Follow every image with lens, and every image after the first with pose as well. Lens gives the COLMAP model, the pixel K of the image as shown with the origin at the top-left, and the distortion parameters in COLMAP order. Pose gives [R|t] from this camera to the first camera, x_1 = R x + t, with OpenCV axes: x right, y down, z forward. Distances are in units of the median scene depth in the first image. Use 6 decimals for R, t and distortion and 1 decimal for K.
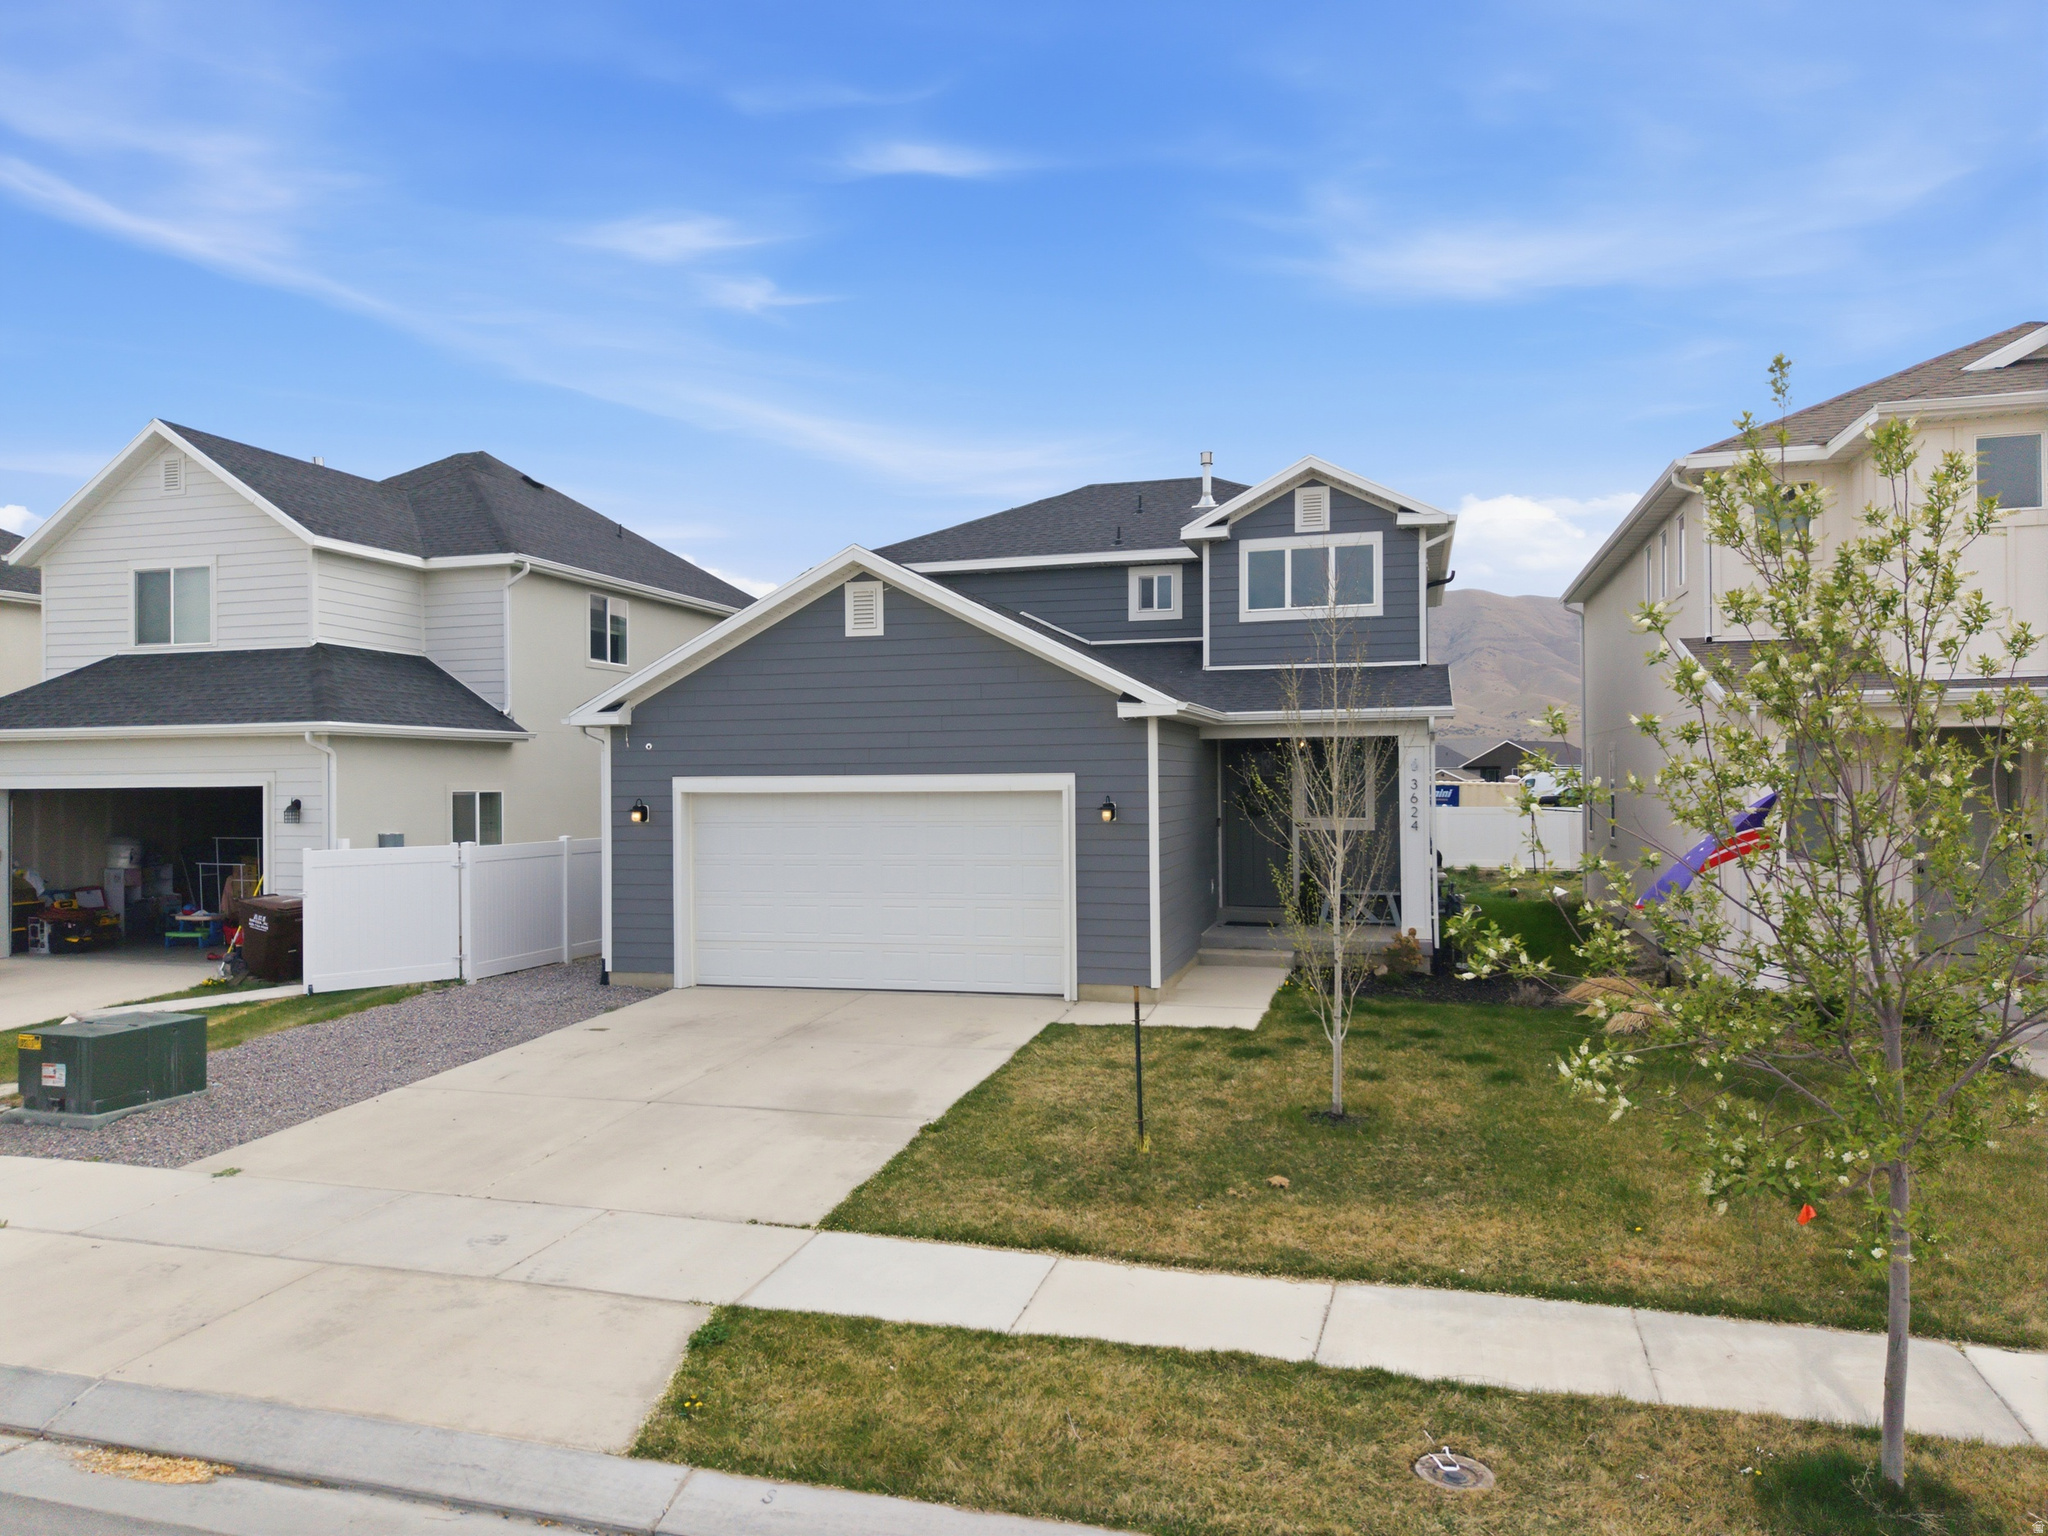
lens RADIAL K [[1364.4, 0, 1020.3], [0, 1364.4, 776.4], [0, 0, 1]] dist [0.002790, 0.004732]
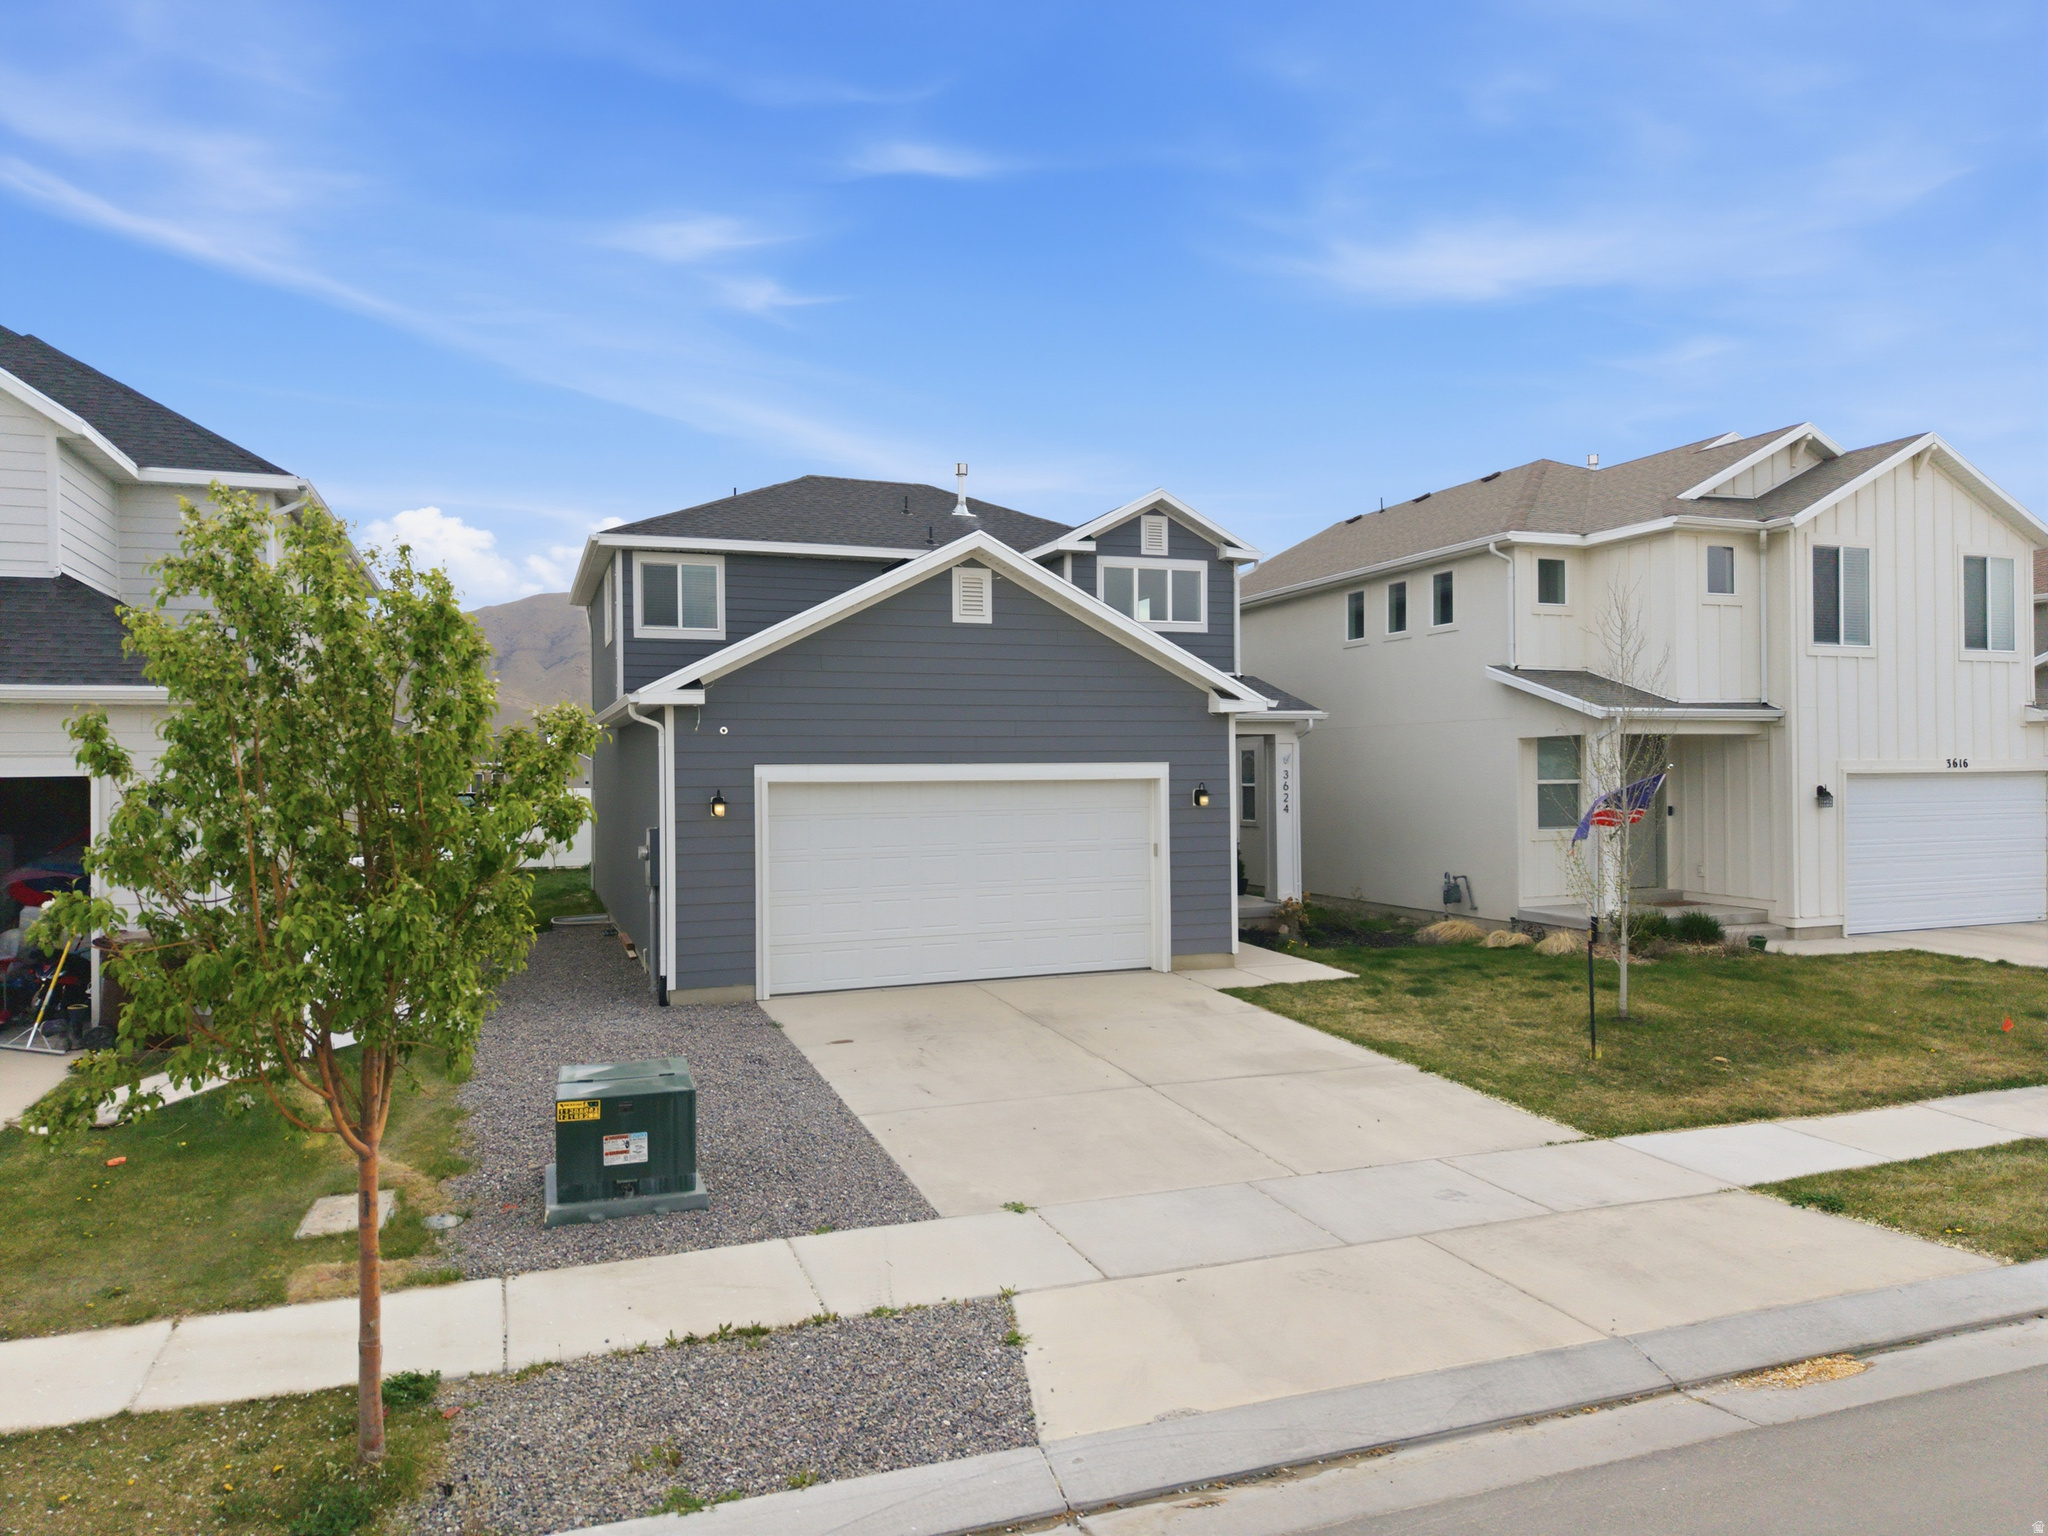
lens RADIAL K [[1364.4, 0, 1020.3], [0, 1364.4, 776.4], [0, 0, 1]] dist [0.002790, 0.004732]
pose [[0.802980, 0.001932, 0.596003, -0.708587], [-0.000164, 0.999995, -0.003021, 0.011778], [-0.596006, 0.002328, 0.802977, 0.195326]]
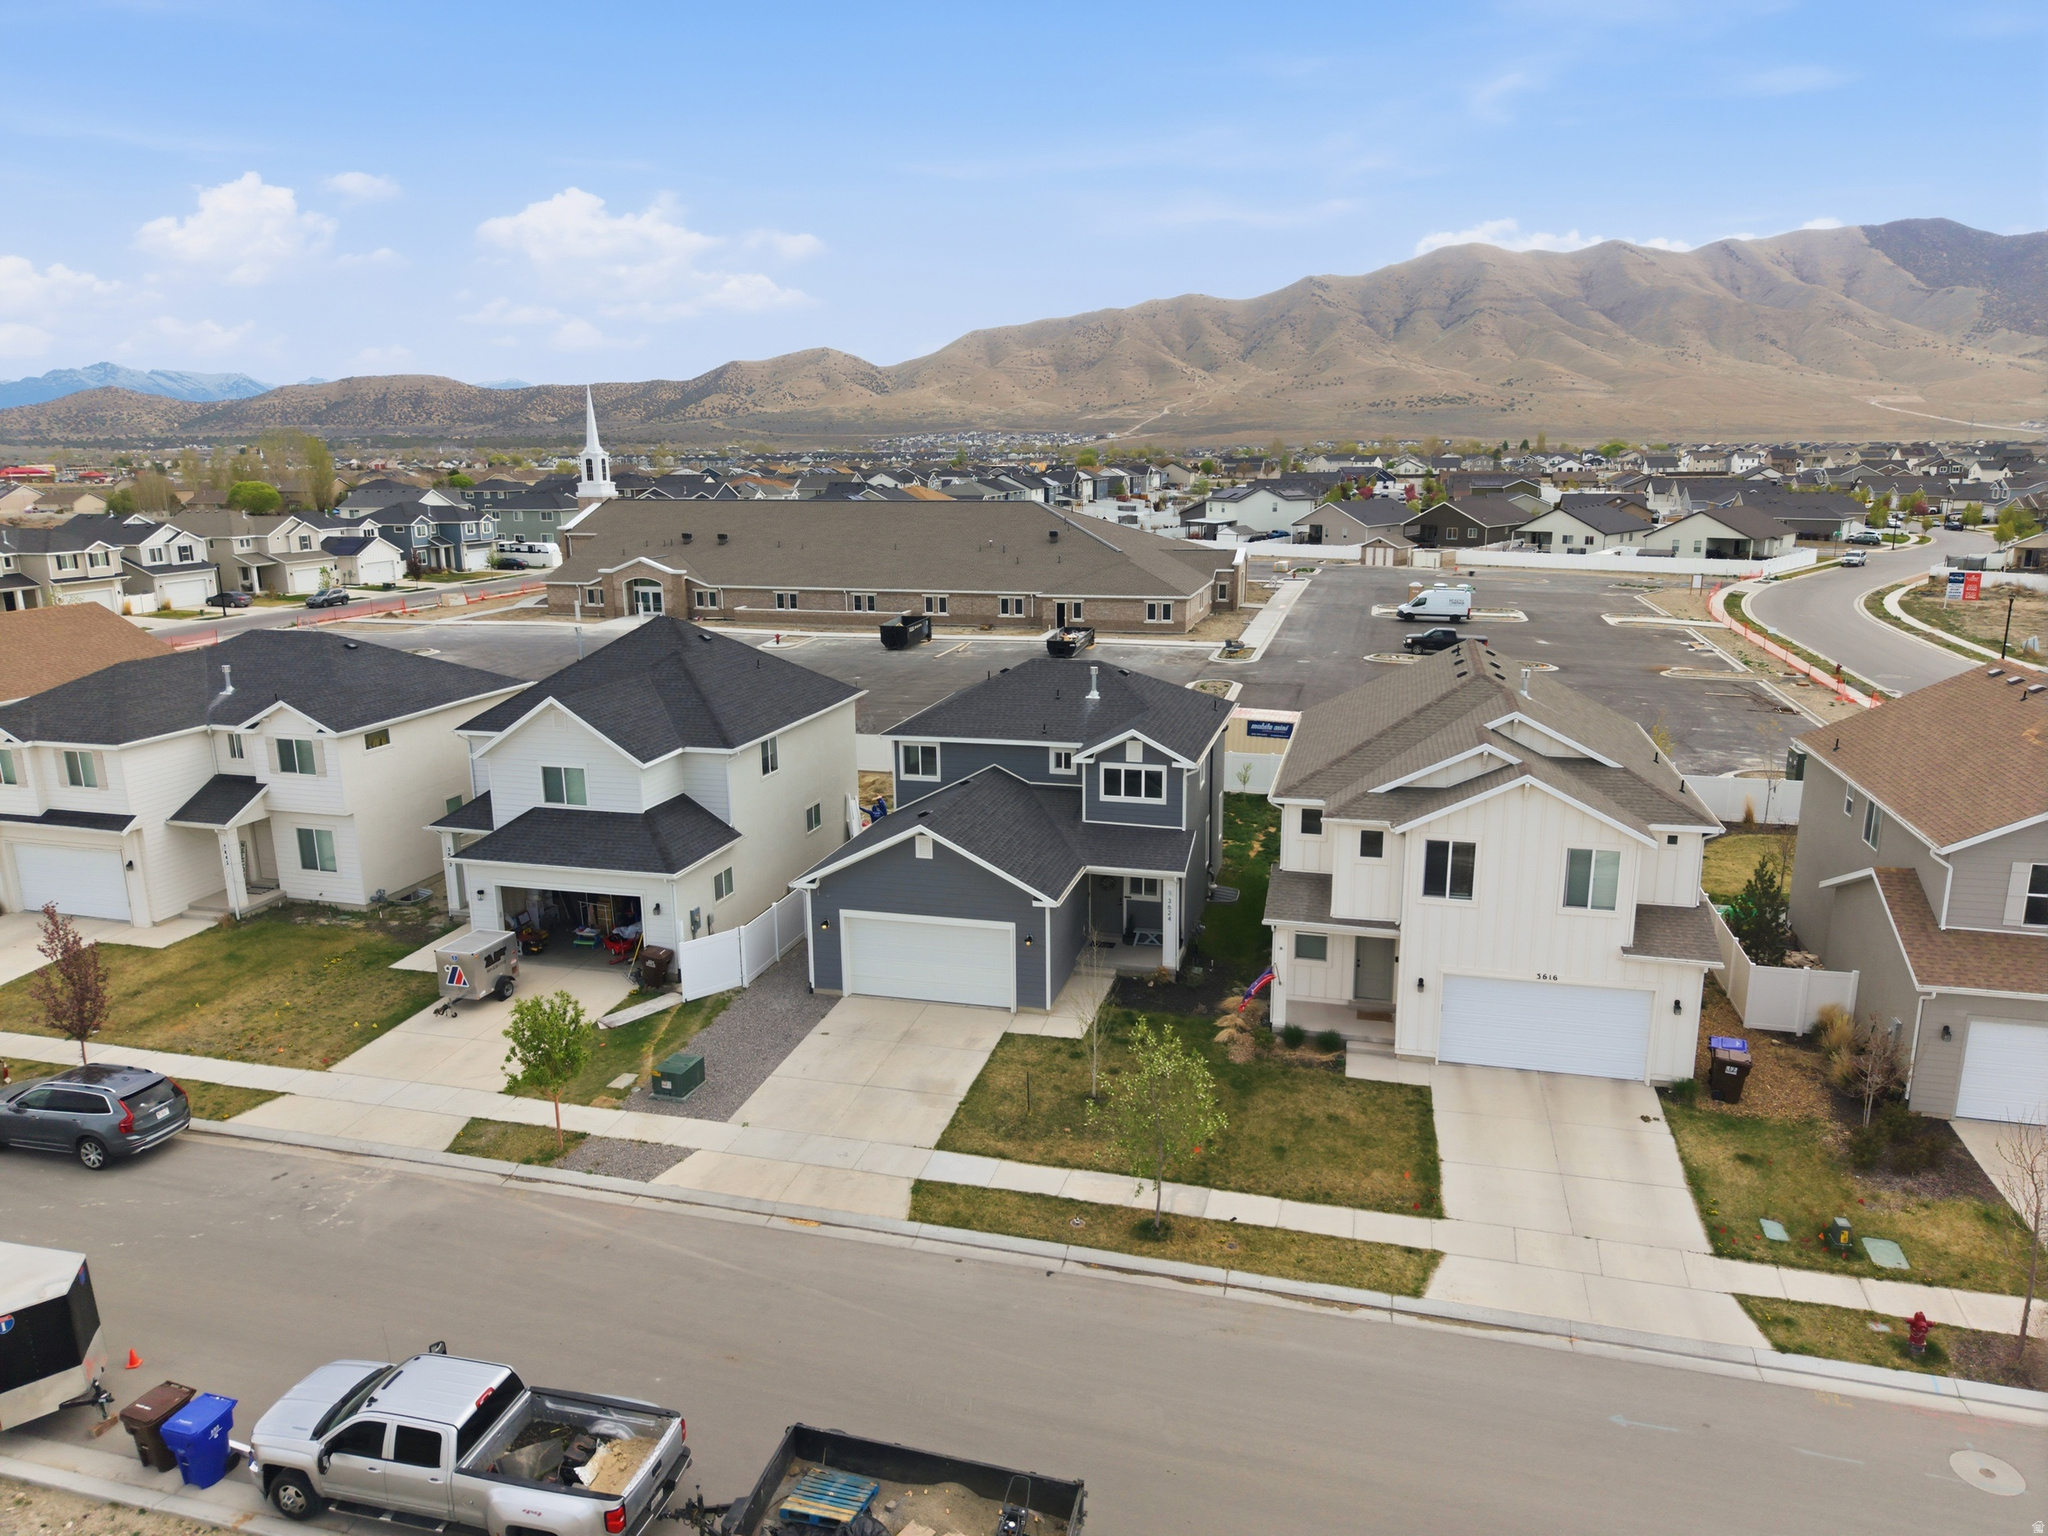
lens RADIAL K [[1359.5, 0, 1024.0], [0, 1359.5, 768.0], [0, 0, 1]] dist [0.005494, -0.001985]
pose [[0.999897, -0.005845, 0.013105, 0.025934], [0.002648, 0.972753, 0.231827, -0.821965], [-0.014103, -0.231769, 0.972669, -1.252854]]
